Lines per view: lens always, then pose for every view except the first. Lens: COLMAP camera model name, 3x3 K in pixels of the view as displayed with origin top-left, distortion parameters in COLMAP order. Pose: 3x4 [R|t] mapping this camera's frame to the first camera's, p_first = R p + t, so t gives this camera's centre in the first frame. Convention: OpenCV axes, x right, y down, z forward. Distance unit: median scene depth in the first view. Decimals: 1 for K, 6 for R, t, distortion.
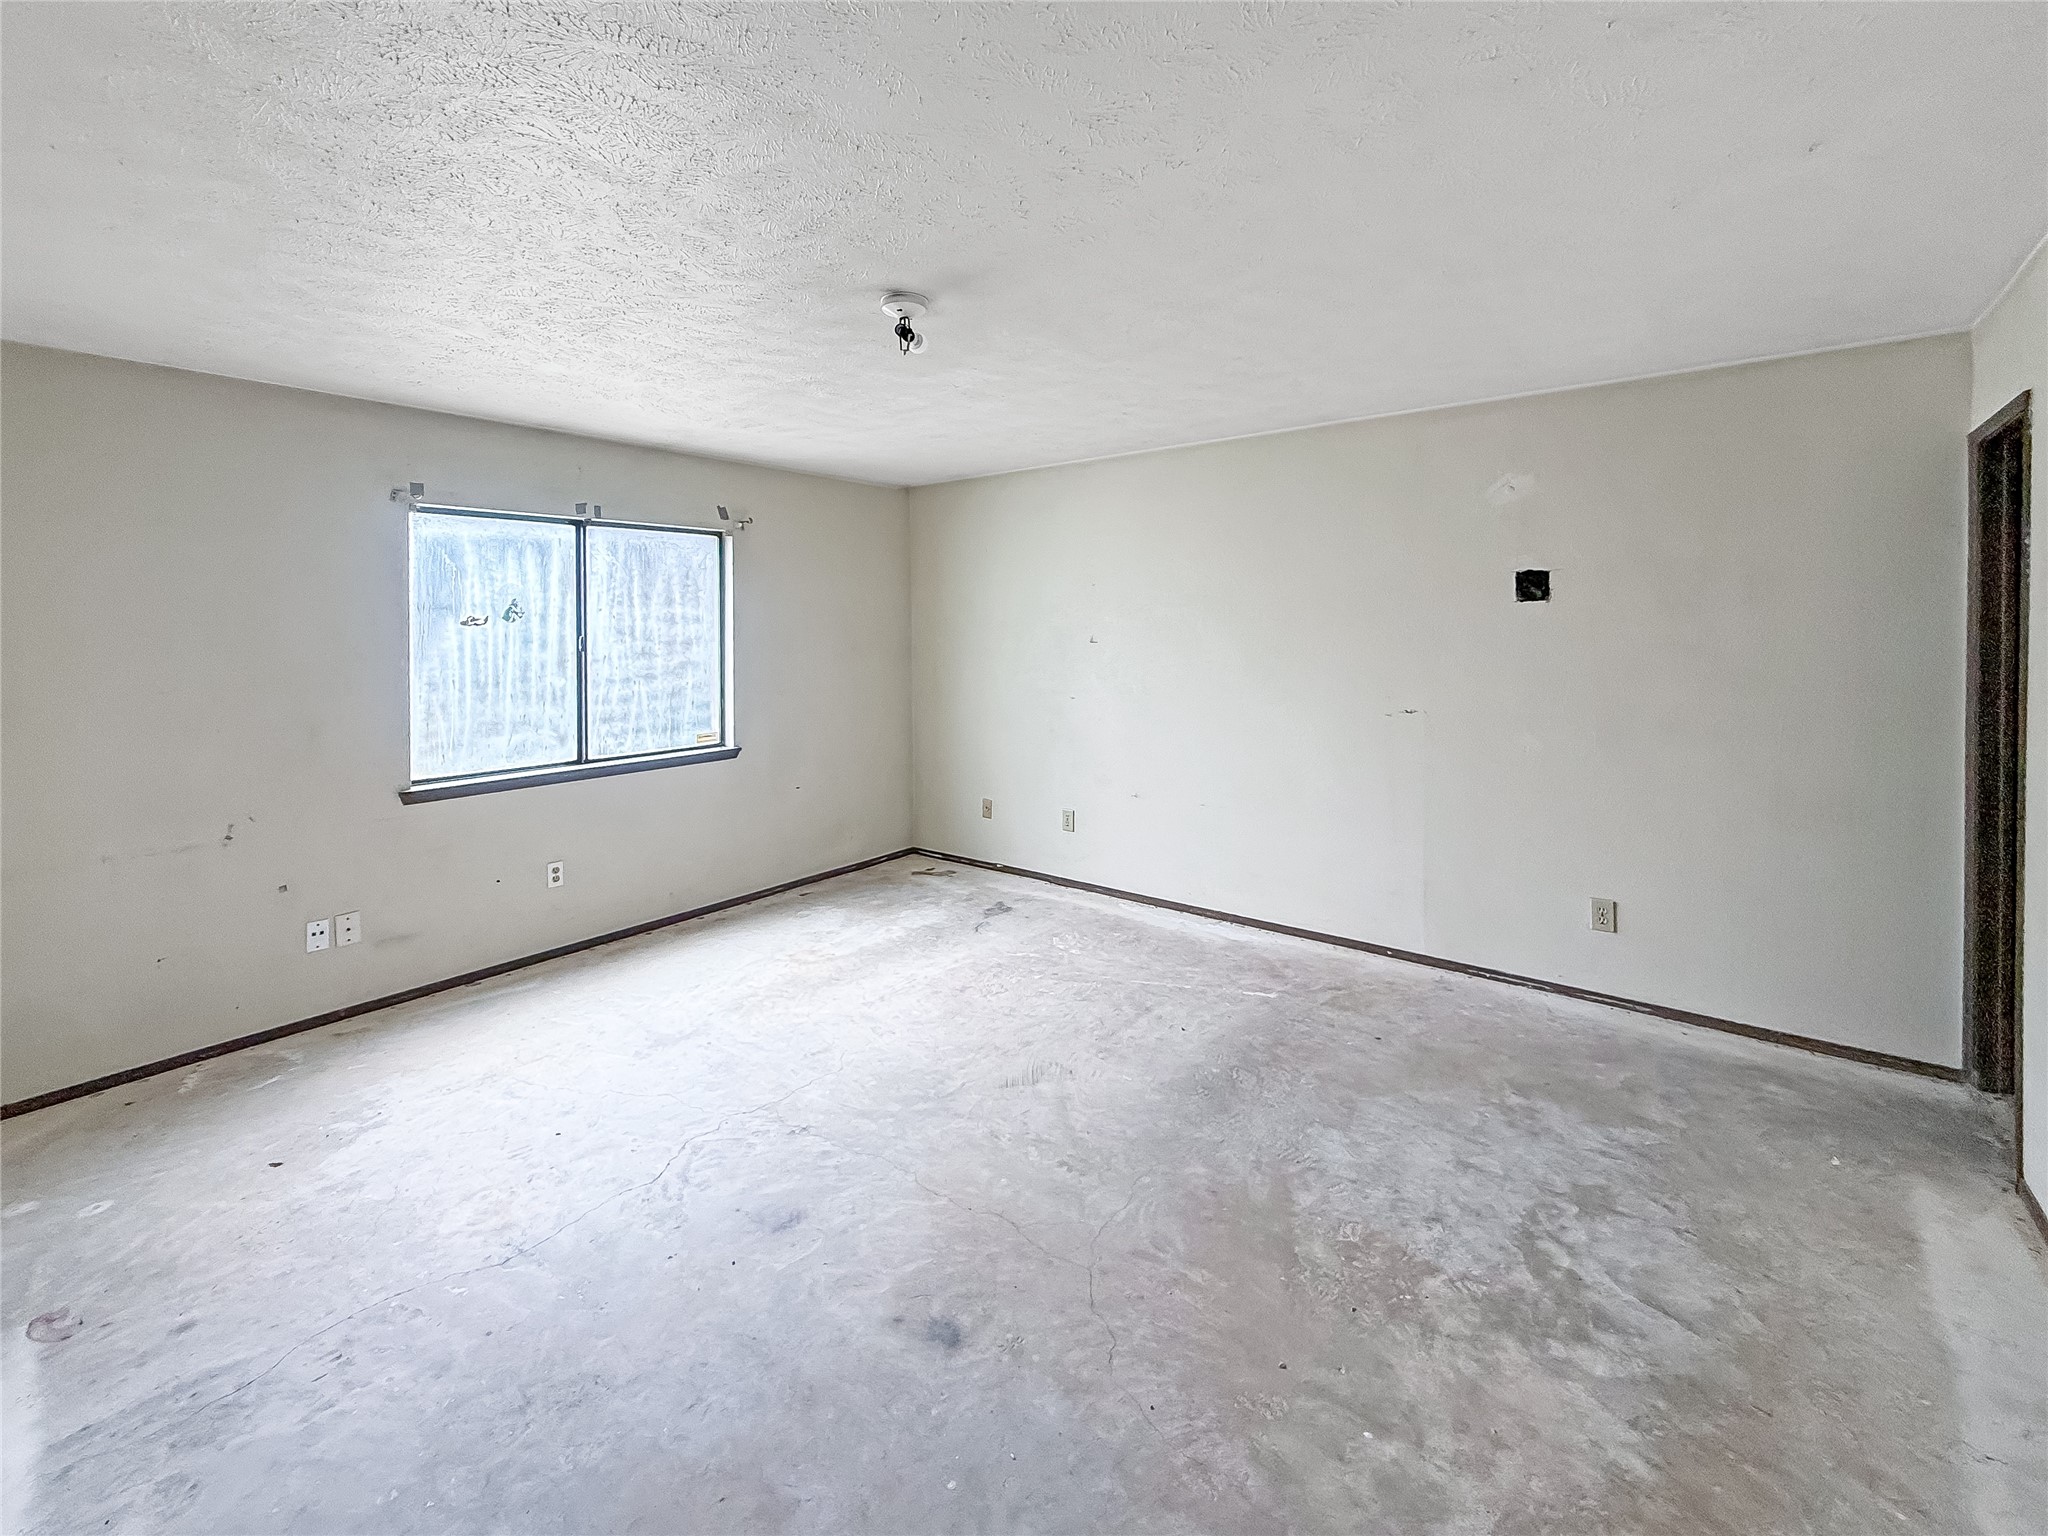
lens RADIAL K [[851.9, 0, 1020.0], [0, 851.9, 689.0], [0, 0, 1]] dist [0.002374, -0.000261]
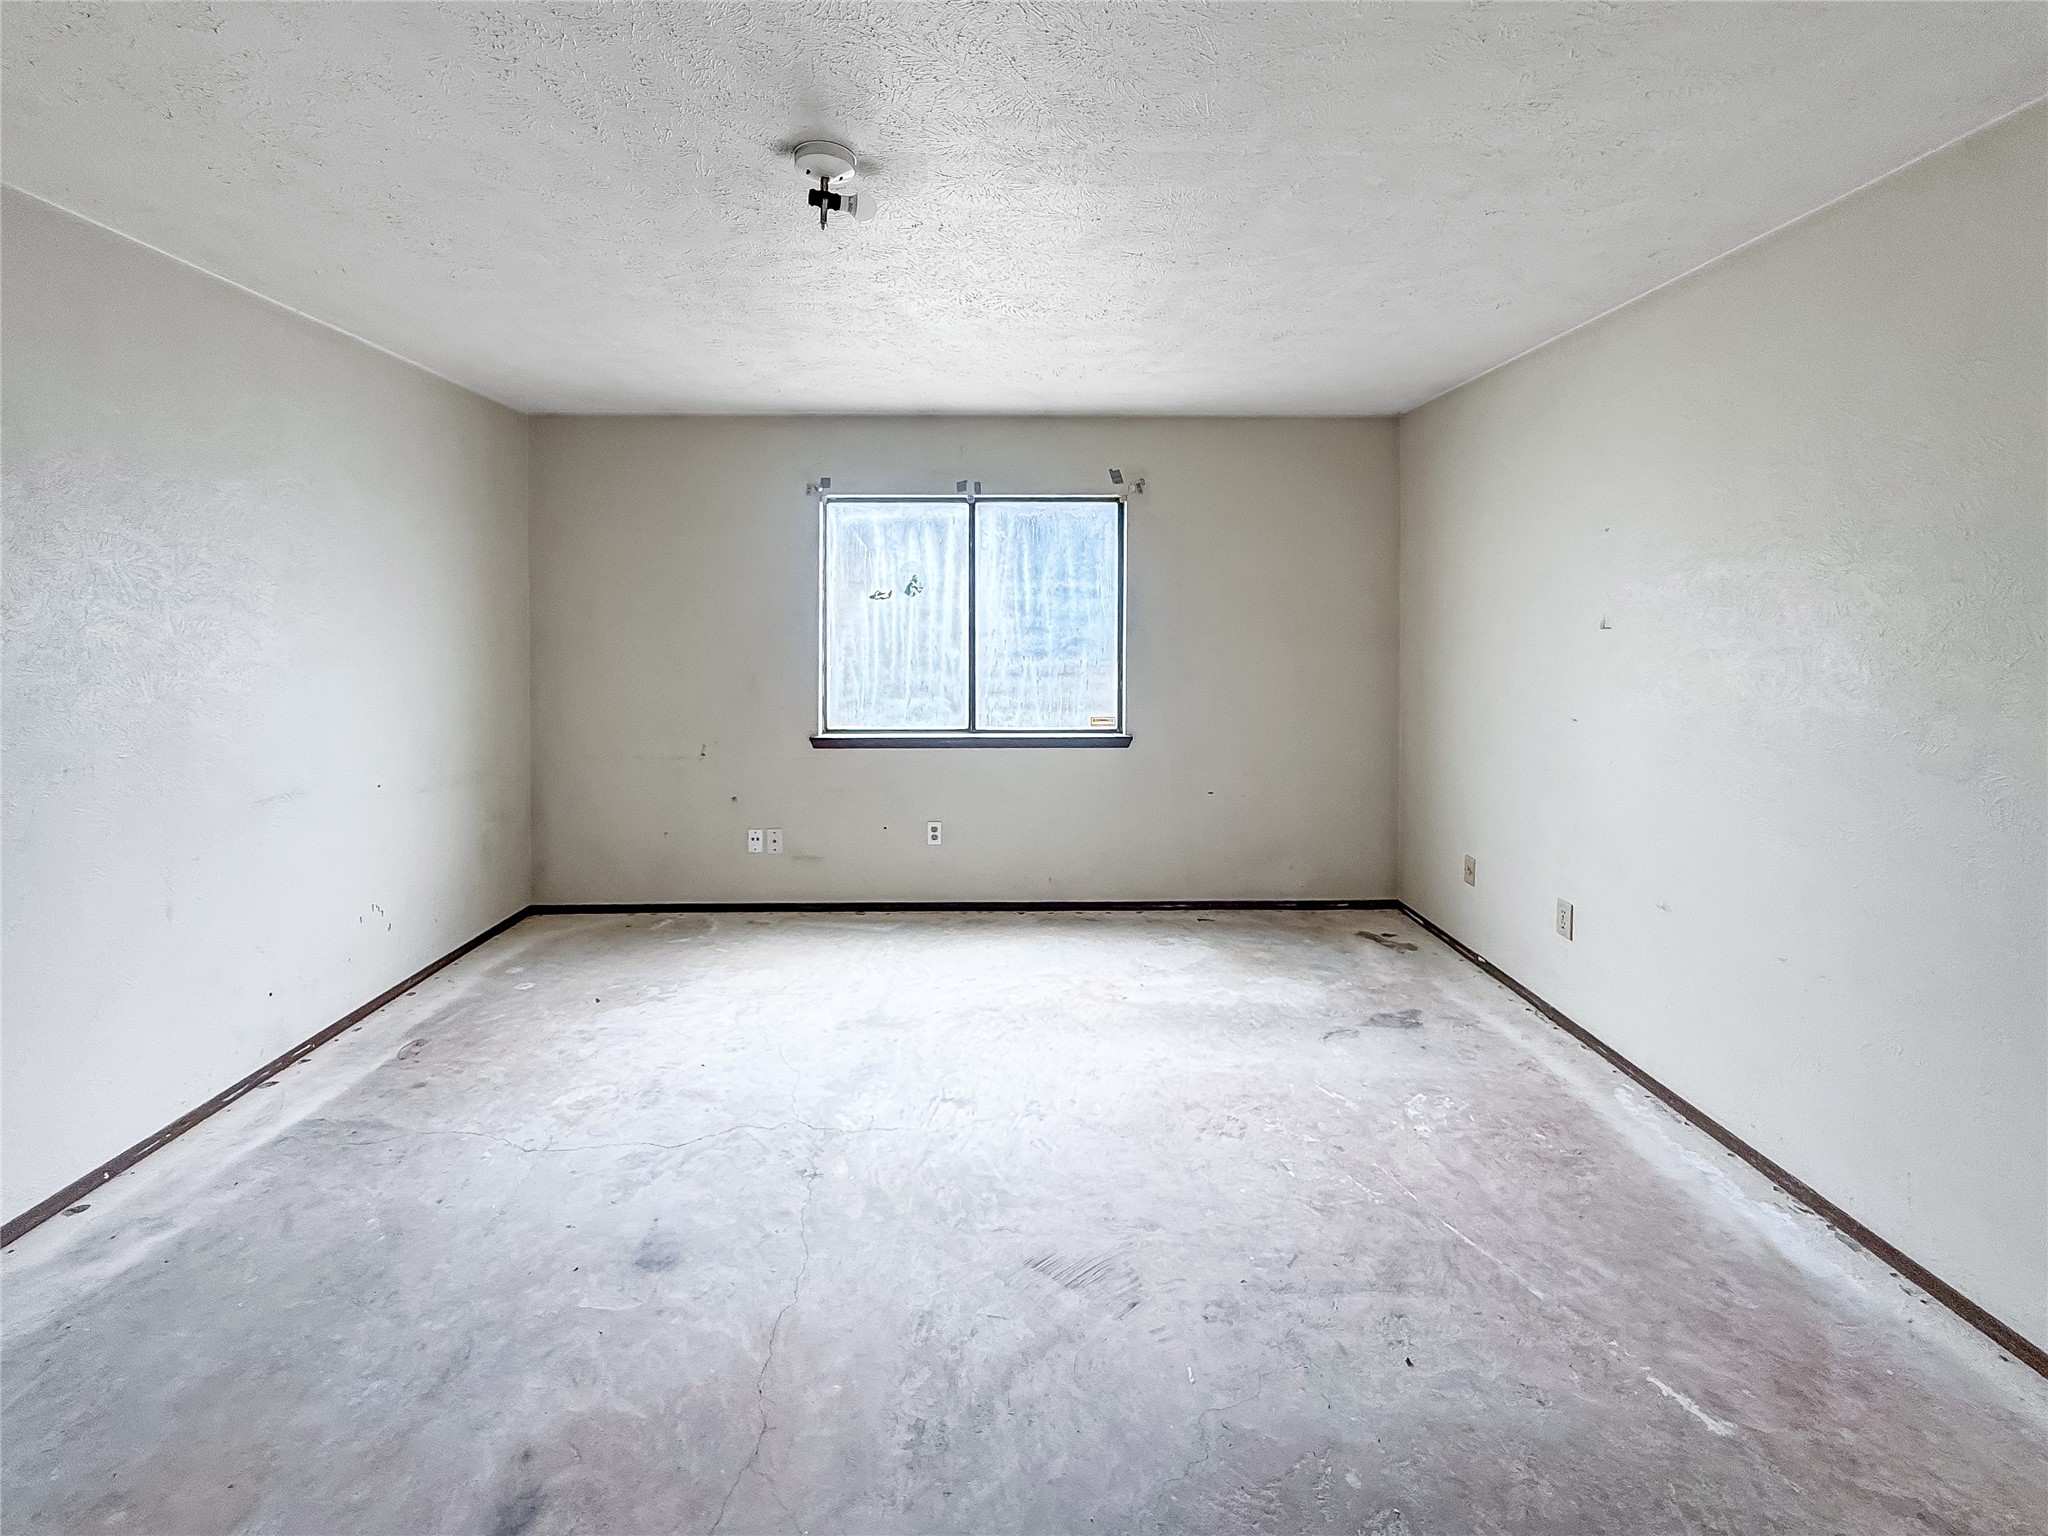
lens RADIAL K [[868.2, 0, 1020.5], [0, 868.2, 665.5], [0, 0, 1]] dist [0.001030, 0.000048]
pose [[0.647813, 0.053168, -0.759942, 0.338908], [-0.063098, 0.997879, 0.016027, -0.015341], [0.759182, 0.037568, 0.649794, 0.371430]]
